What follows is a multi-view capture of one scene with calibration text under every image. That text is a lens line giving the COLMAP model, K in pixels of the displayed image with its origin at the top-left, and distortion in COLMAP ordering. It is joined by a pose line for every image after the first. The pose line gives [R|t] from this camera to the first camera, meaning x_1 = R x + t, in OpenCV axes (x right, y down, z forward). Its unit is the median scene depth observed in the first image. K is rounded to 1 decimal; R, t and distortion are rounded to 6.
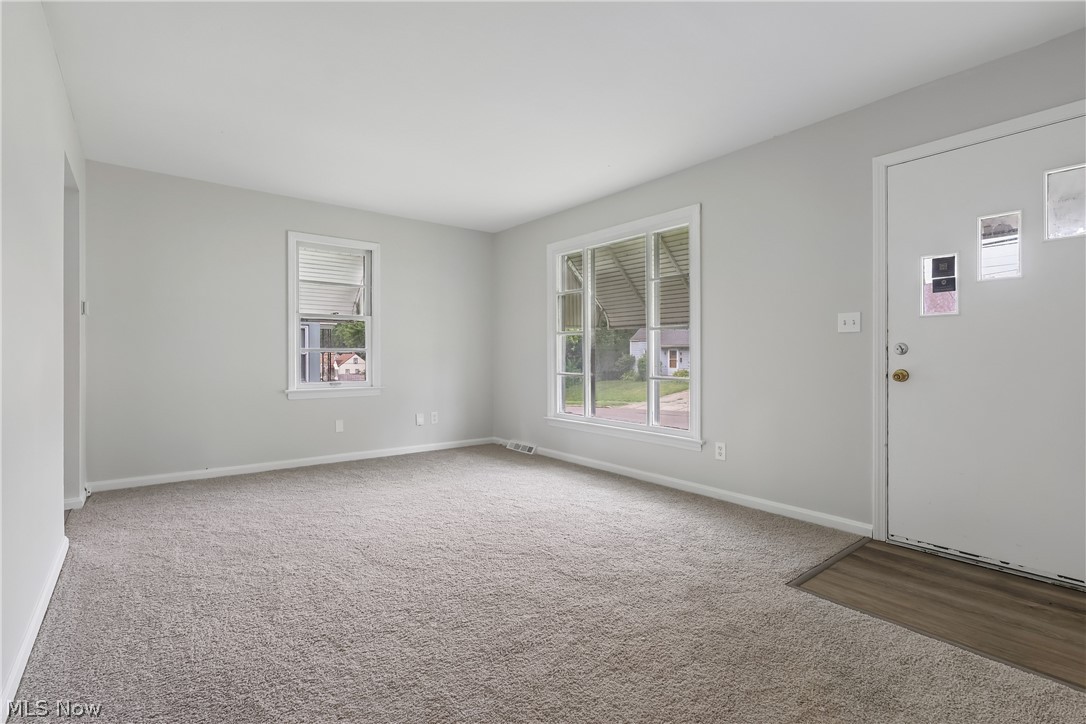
lens RADIAL K [[507.0, 0, 536.8], [0, 507.0, 358.4], [0, 0, 1]] dist [0.012071, 0.000001]
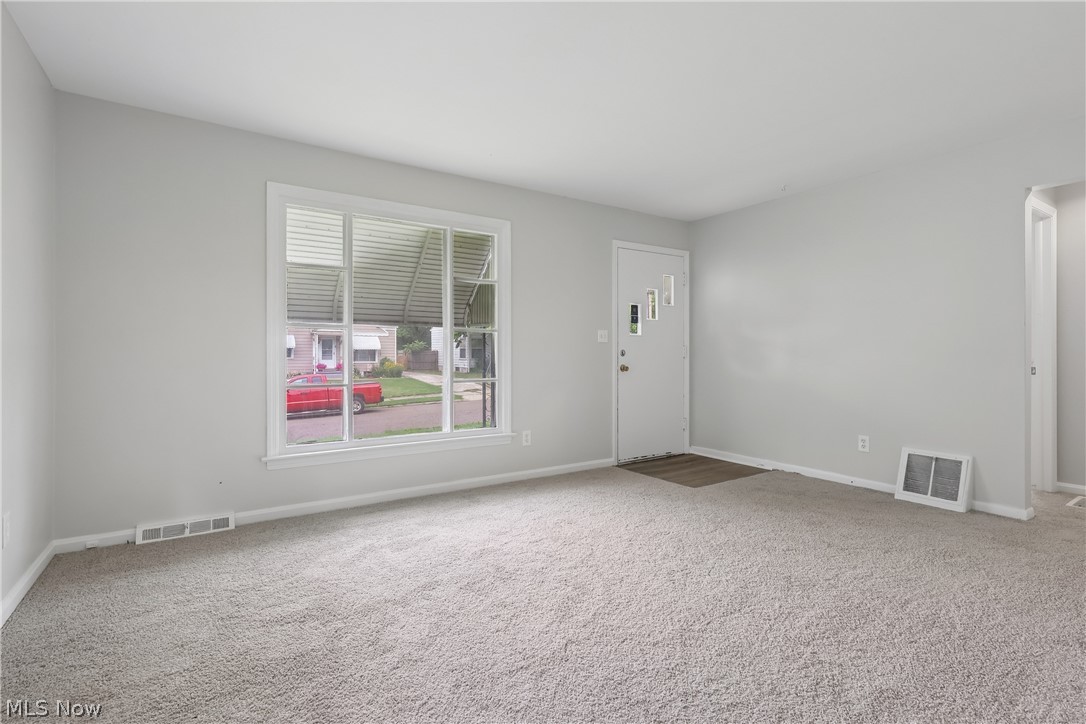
lens RADIAL K [[507.0, 0, 536.8], [0, 507.0, 358.4], [0, 0, 1]] dist [0.012071, 0.000001]
pose [[0.088952, -0.006981, 0.996011, -0.826381], [0.007028, 0.999955, 0.006381, -0.010601], [-0.996011, 0.006433, 0.088997, 0.886045]]
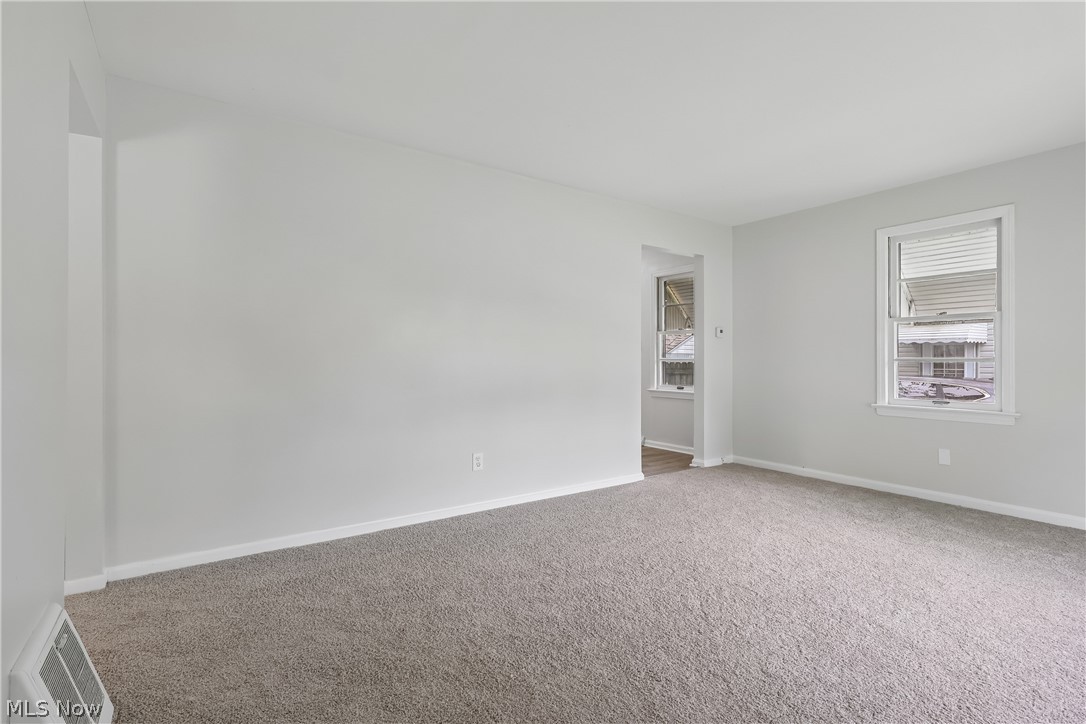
lens RADIAL K [[507.0, 0, 536.8], [0, 507.0, 358.4], [0, 0, 1]] dist [0.012071, 0.000001]
pose [[-0.052356, -0.002404, -0.998626, 0.582939], [-0.006794, 0.999975, -0.002051, -0.017284], [0.998605, 0.006677, -0.052371, 0.557335]]
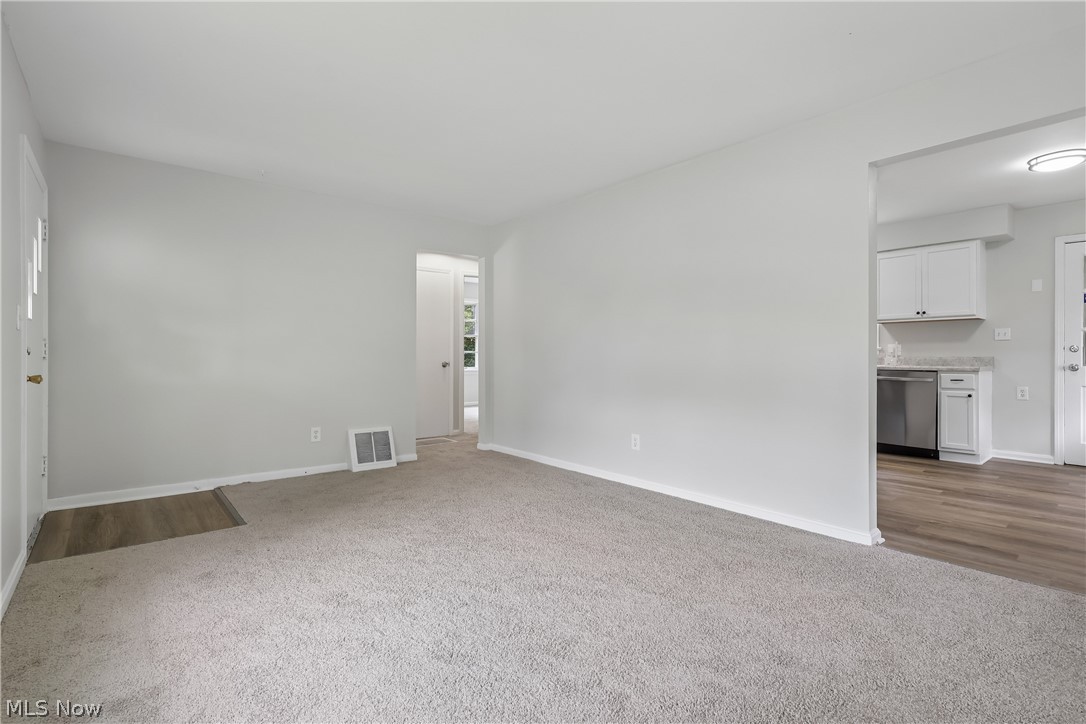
lens RADIAL K [[507.0, 0, 536.8], [0, 507.0, 358.4], [0, 0, 1]] dist [0.012071, 0.000001]
pose [[-0.999733, -0.004087, -0.022752, -0.166261], [-0.004260, 0.999963, 0.007520, -0.009240], [0.022720, 0.007615, -0.999713, 1.520772]]
